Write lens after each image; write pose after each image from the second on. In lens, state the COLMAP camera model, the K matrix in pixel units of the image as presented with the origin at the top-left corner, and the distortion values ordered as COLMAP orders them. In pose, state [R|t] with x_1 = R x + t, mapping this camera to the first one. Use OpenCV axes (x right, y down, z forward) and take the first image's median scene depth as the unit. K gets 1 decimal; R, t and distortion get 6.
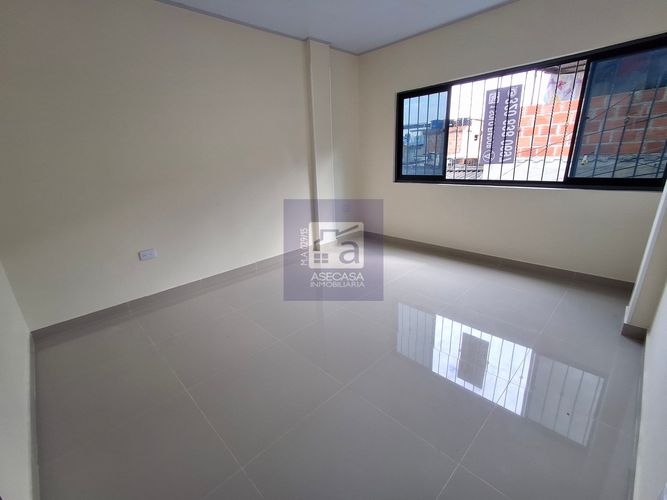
lens RADIAL K [[304.3, 0, 330.1], [0, 304.3, 251.8], [0, 0, 1]] dist [-0.001761, 0.007183]
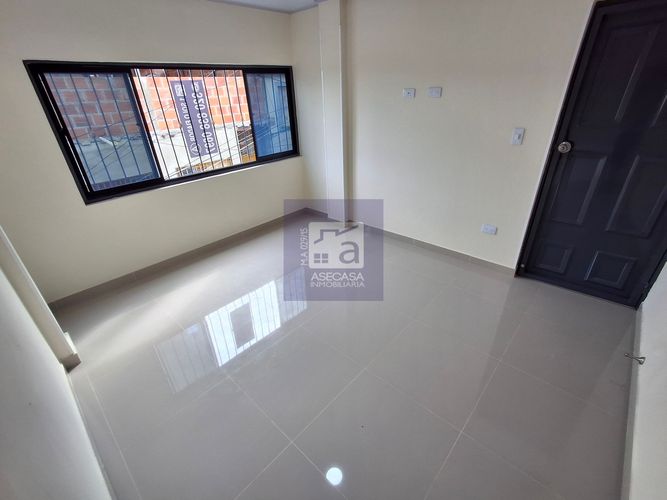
lens RADIAL K [[304.3, 0, 330.1], [0, 304.3, 251.8], [0, 0, 1]] dist [-0.001761, 0.007183]
pose [[-0.032541, -0.426581, 0.903864, -0.495409], [0.350030, 0.842206, 0.410083, -0.246829], [-0.936173, 0.329724, 0.121910, 0.492033]]
